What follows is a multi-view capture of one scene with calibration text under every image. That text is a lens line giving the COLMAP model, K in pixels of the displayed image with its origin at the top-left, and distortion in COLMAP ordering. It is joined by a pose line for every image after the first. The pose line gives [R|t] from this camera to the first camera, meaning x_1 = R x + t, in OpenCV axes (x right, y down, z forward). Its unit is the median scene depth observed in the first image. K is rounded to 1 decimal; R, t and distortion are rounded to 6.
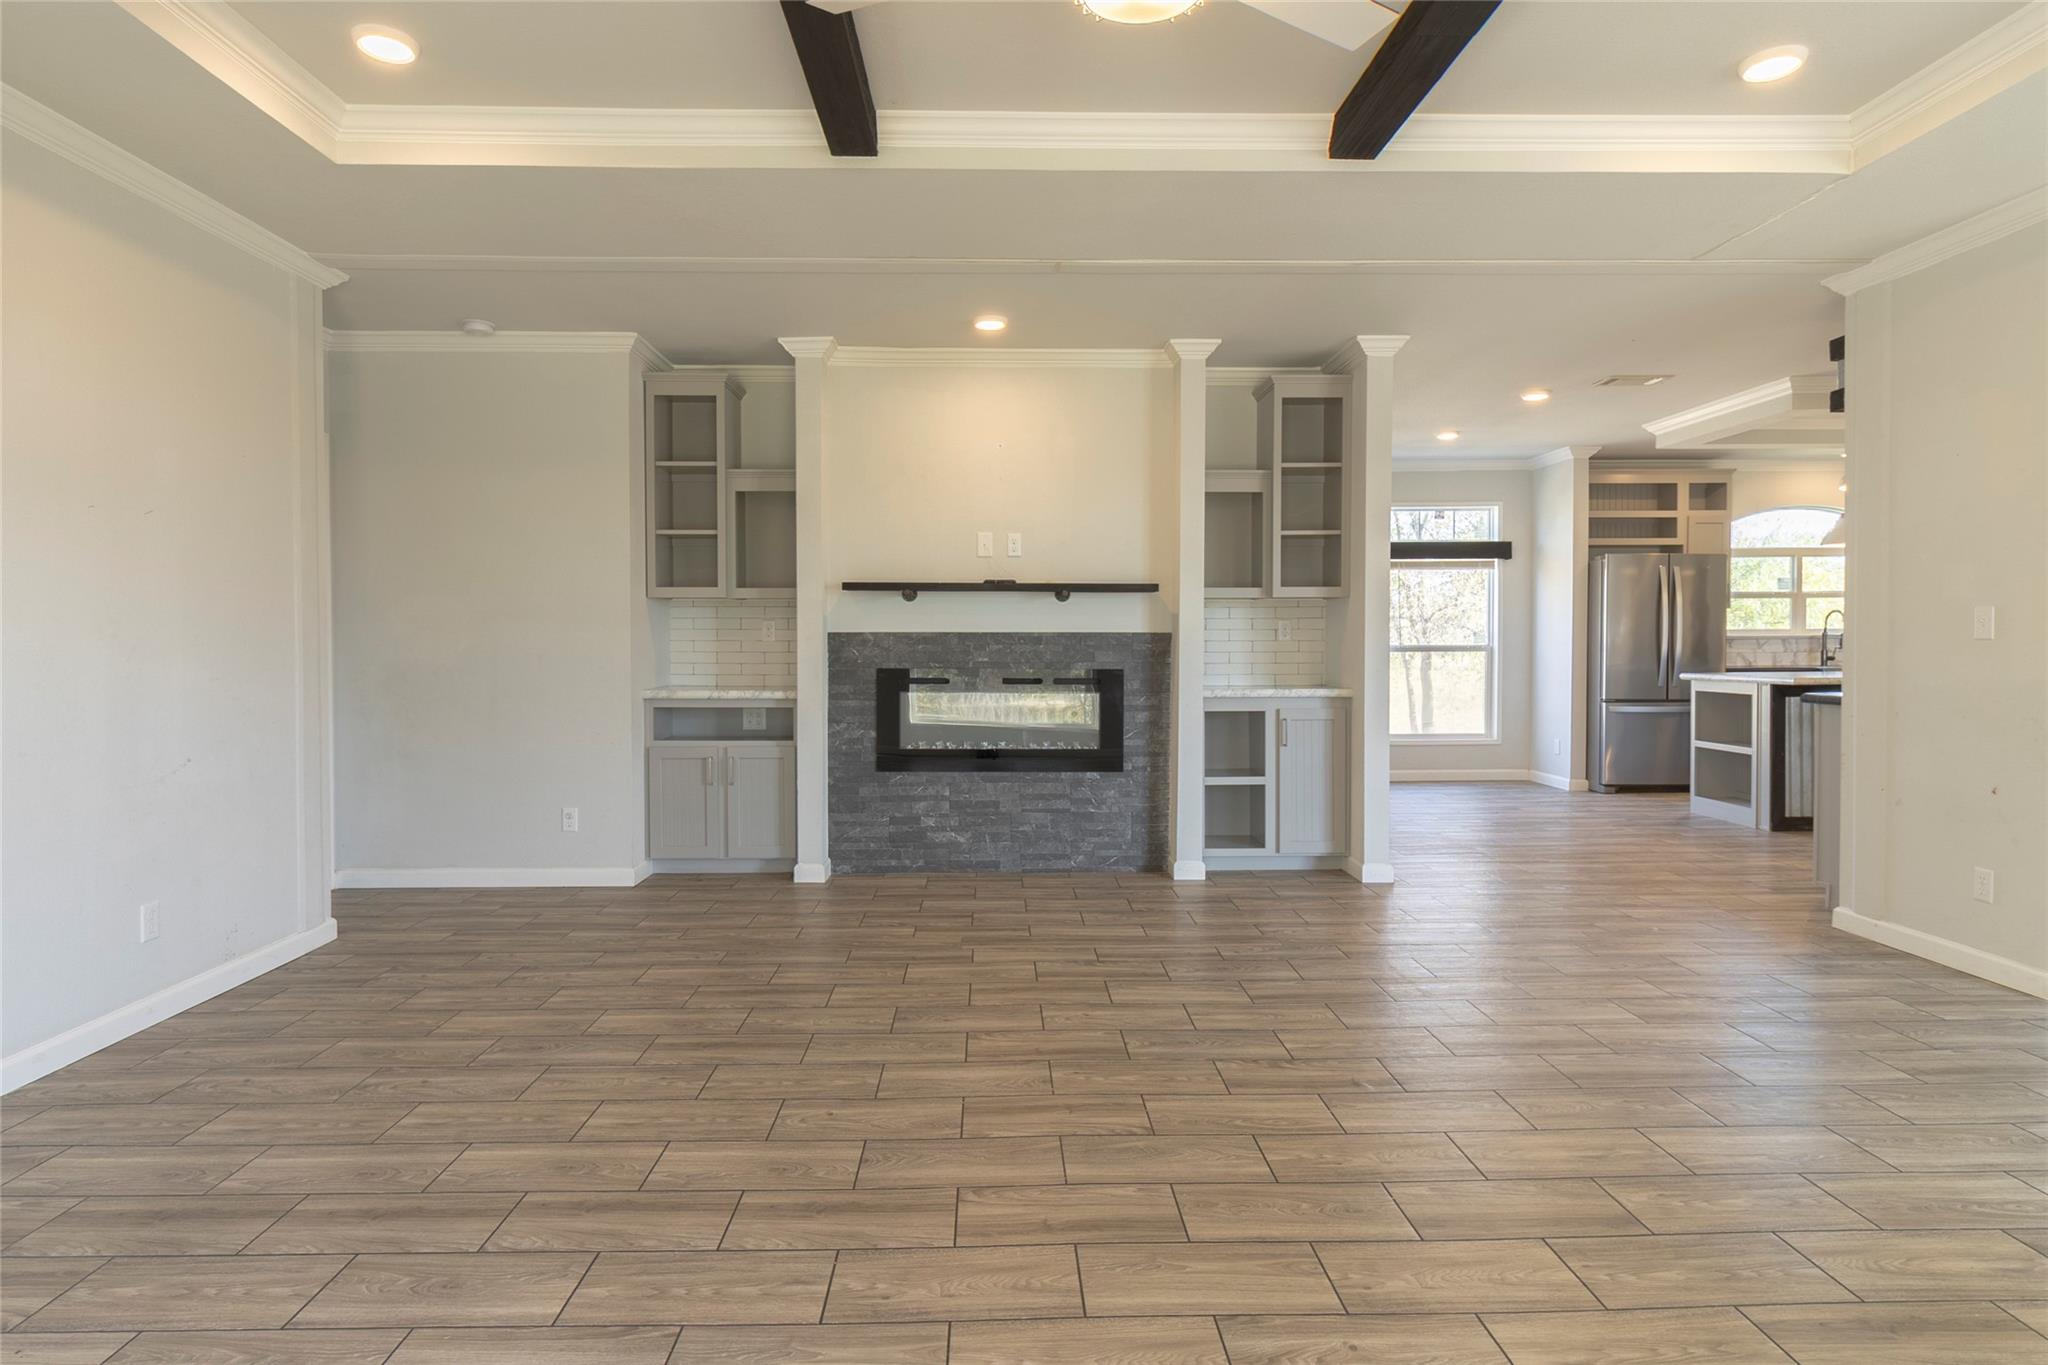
lens RADIAL K [[1091.7, 0, 1011.3], [0, 1091.7, 663.9], [0, 0, 1]] dist [0.000881, -0.001515]
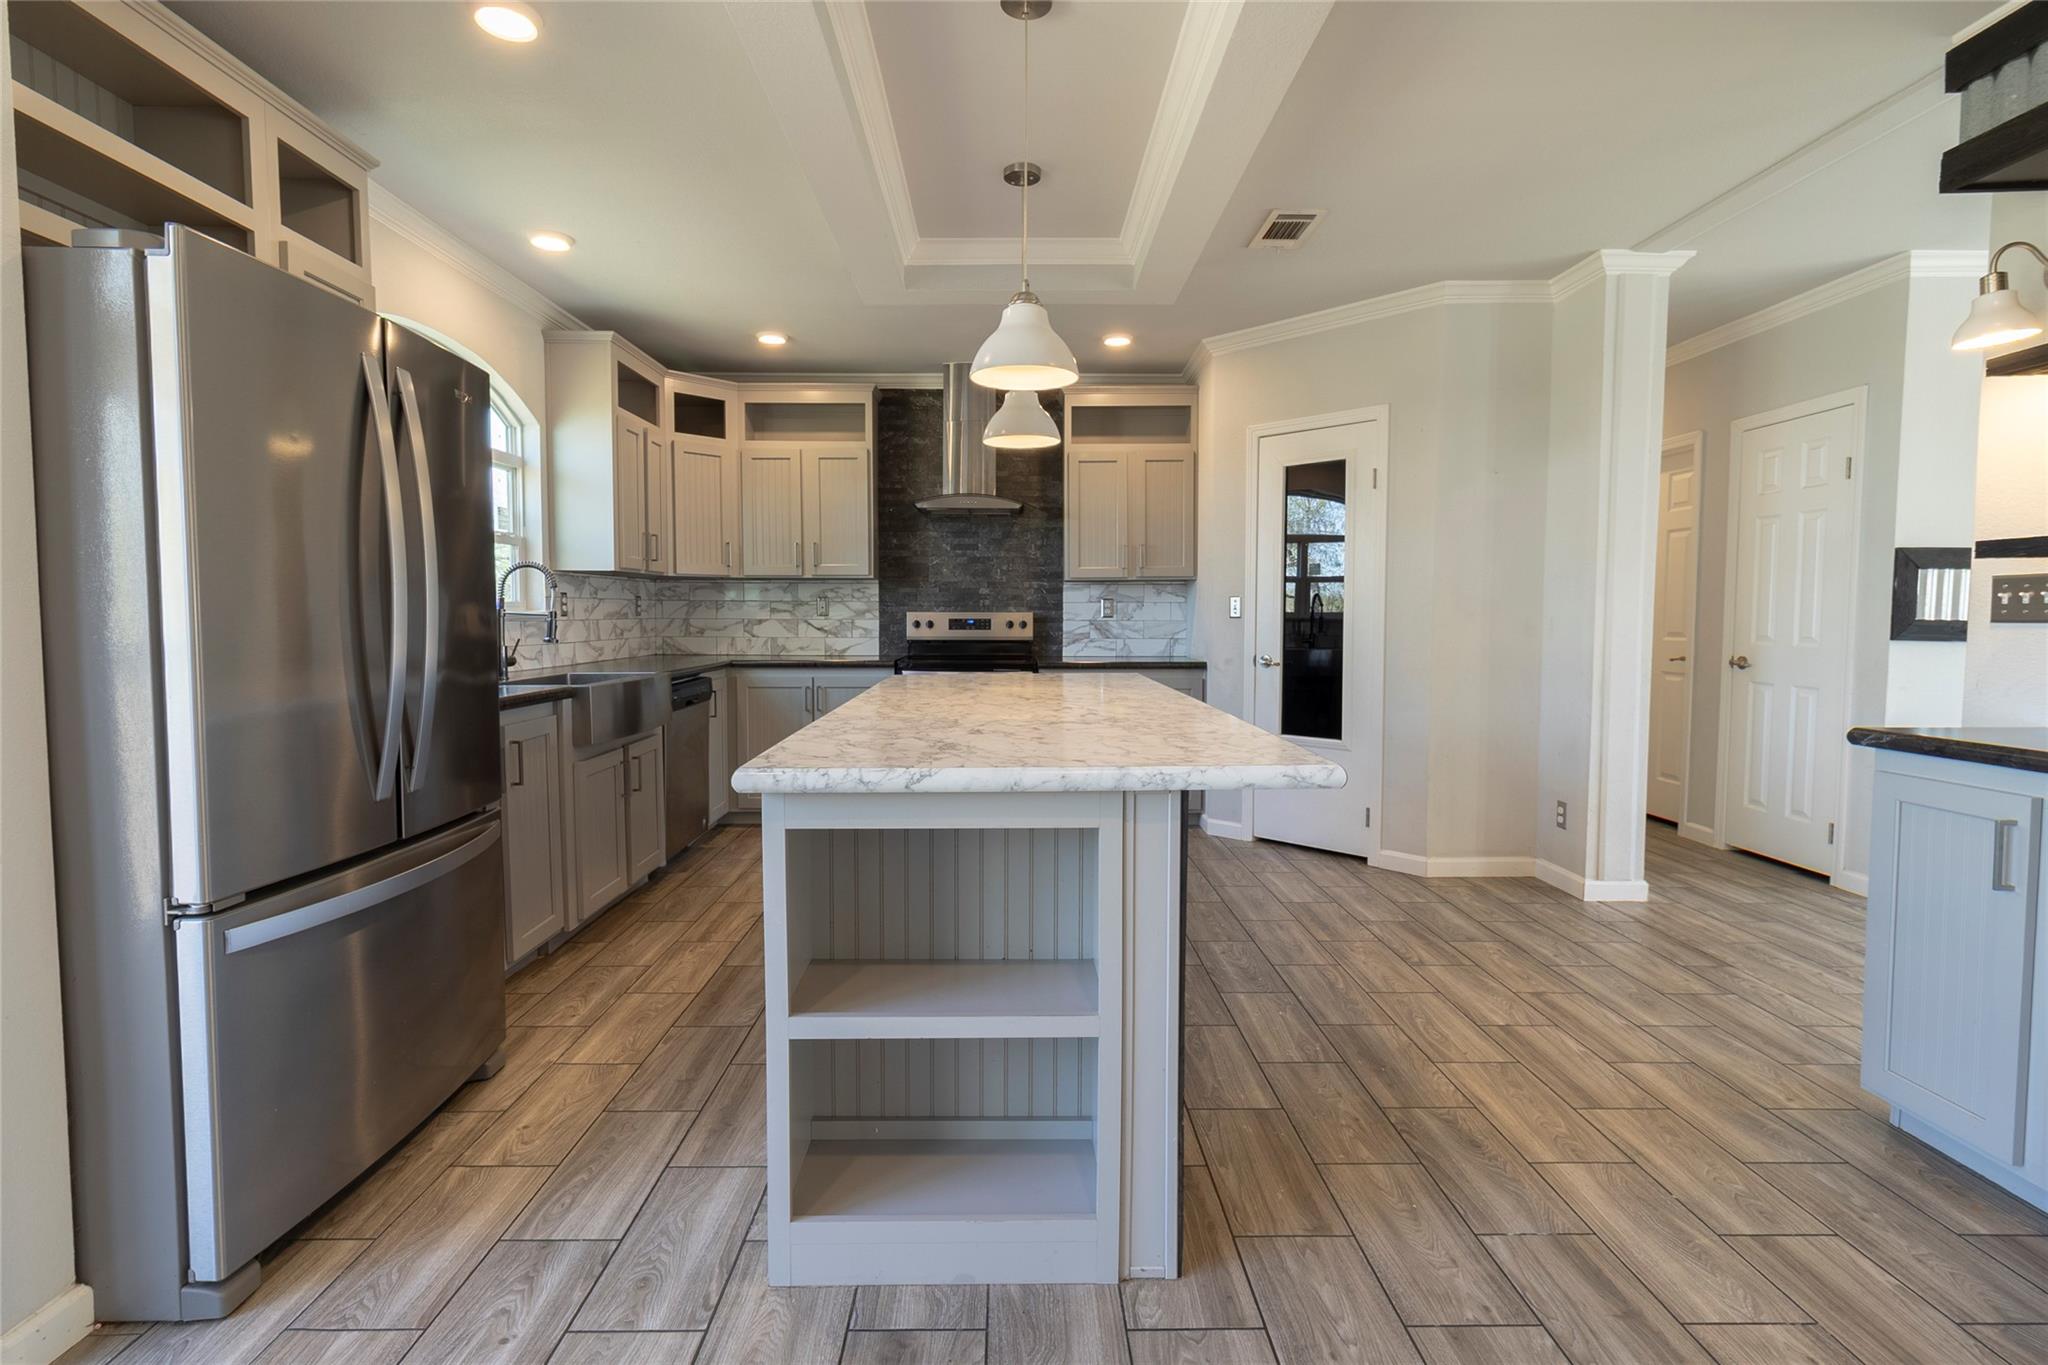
lens RADIAL K [[948.6, 0, 1015.5], [0, 948.6, 667.1], [0, 0, 1]] dist [0.000668, 0.000549]
pose [[0.007118, -0.050319, 0.998708, 0.529462], [0.021593, 0.998508, 0.050155, -0.030699], [-0.999741, 0.021208, 0.008194, 1.235059]]
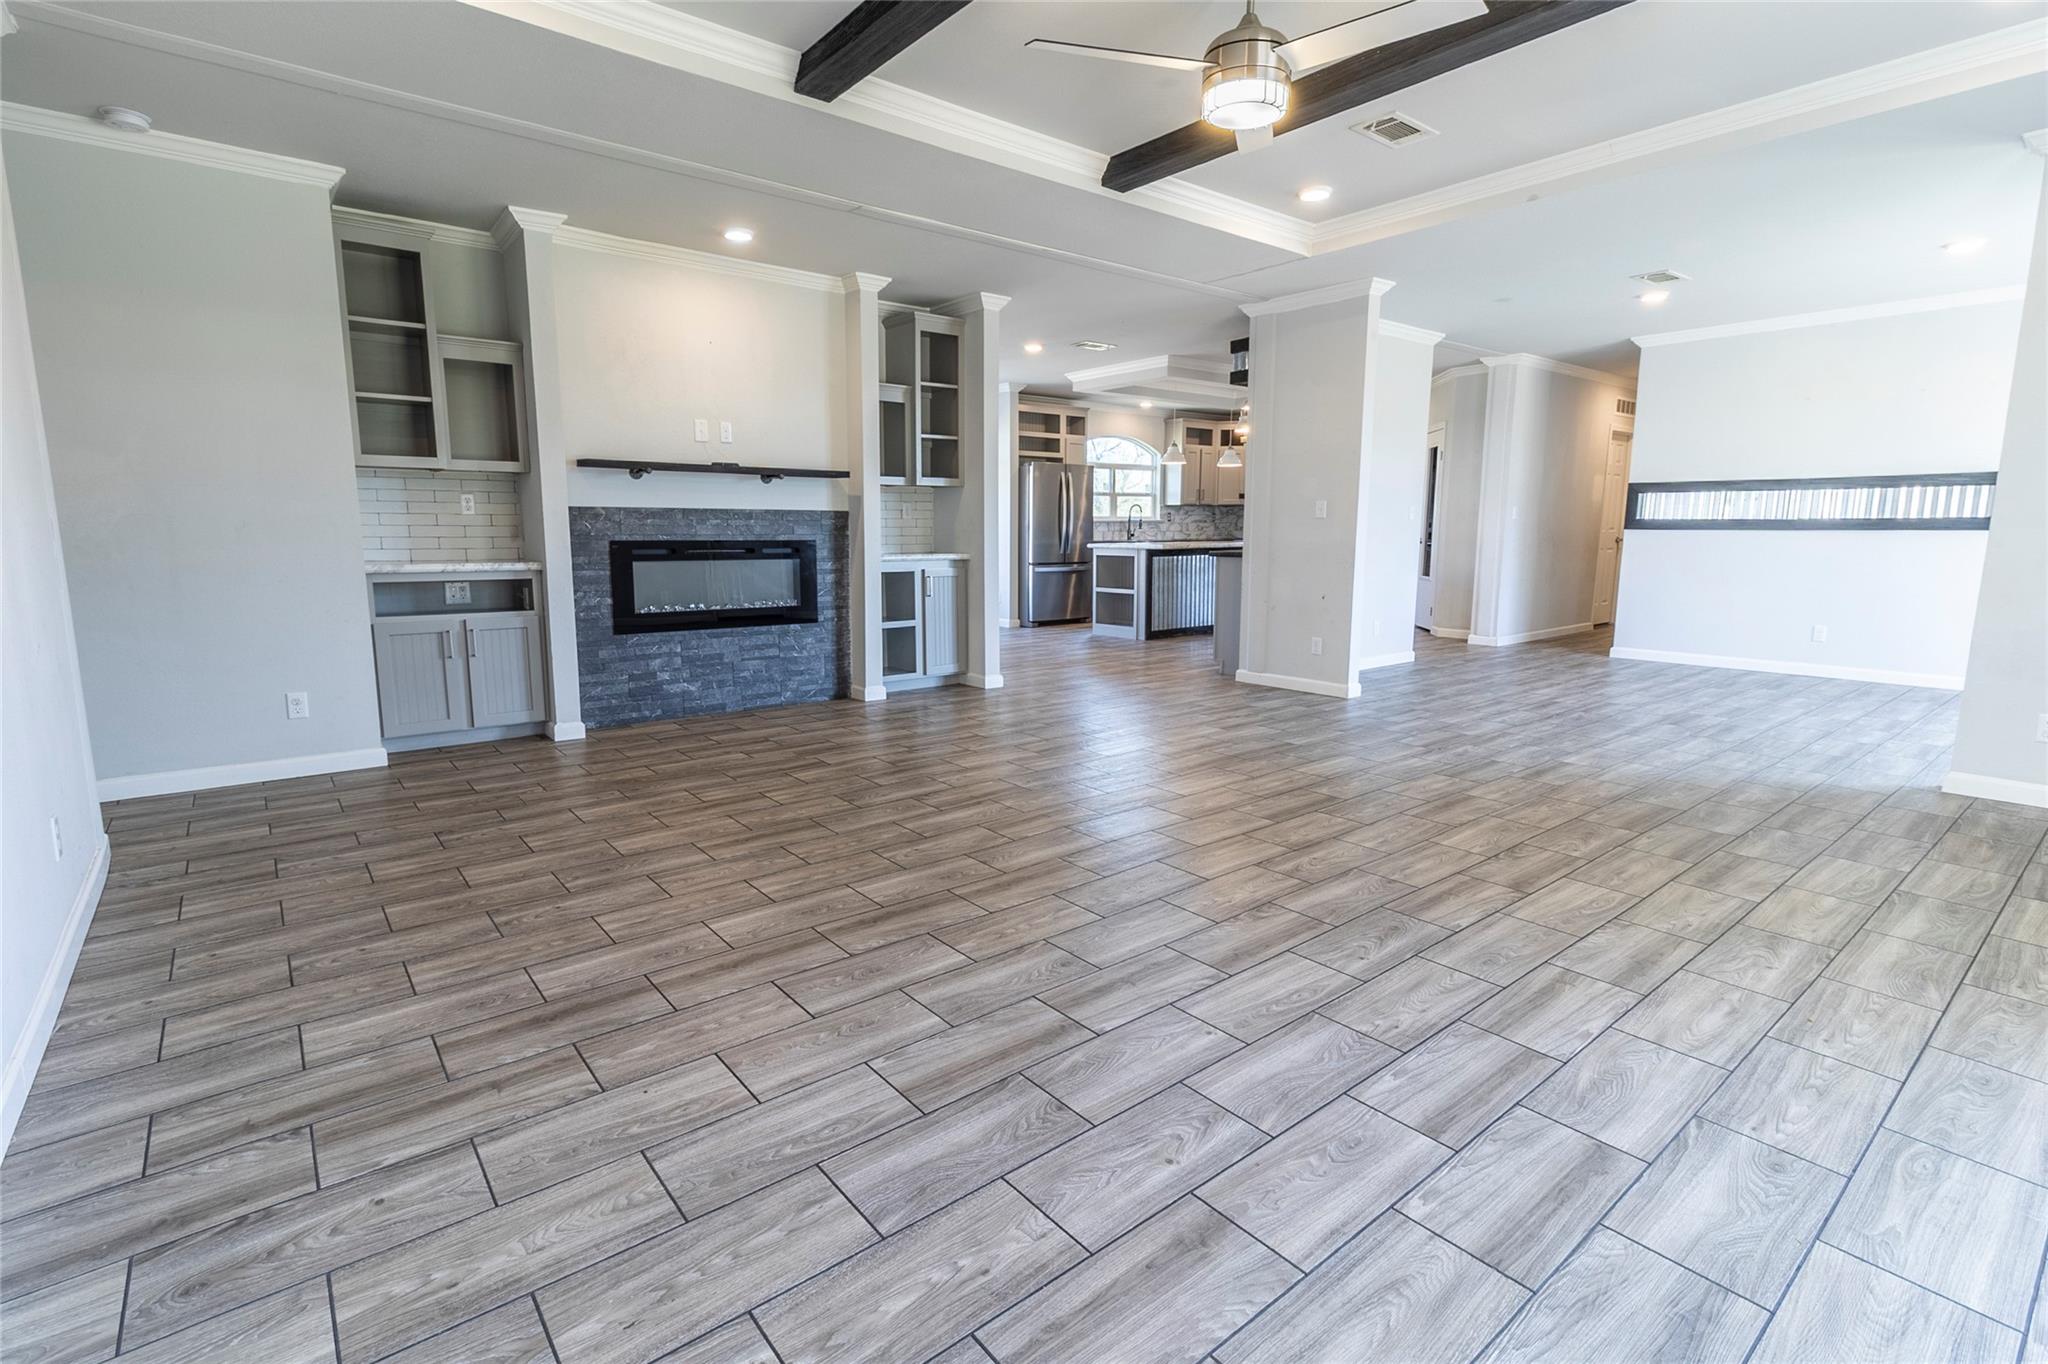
lens RADIAL K [[959.4, 0, 1011.7], [0, 959.4, 668.8], [0, 0, 1]] dist [0.003263, -0.000150]
pose [[0.791417, -0.085947, 0.605205, -0.395904], [0.010778, 0.991874, 0.126765, 0.014034], [-0.611182, -0.093800, 0.785912, -0.009446]]
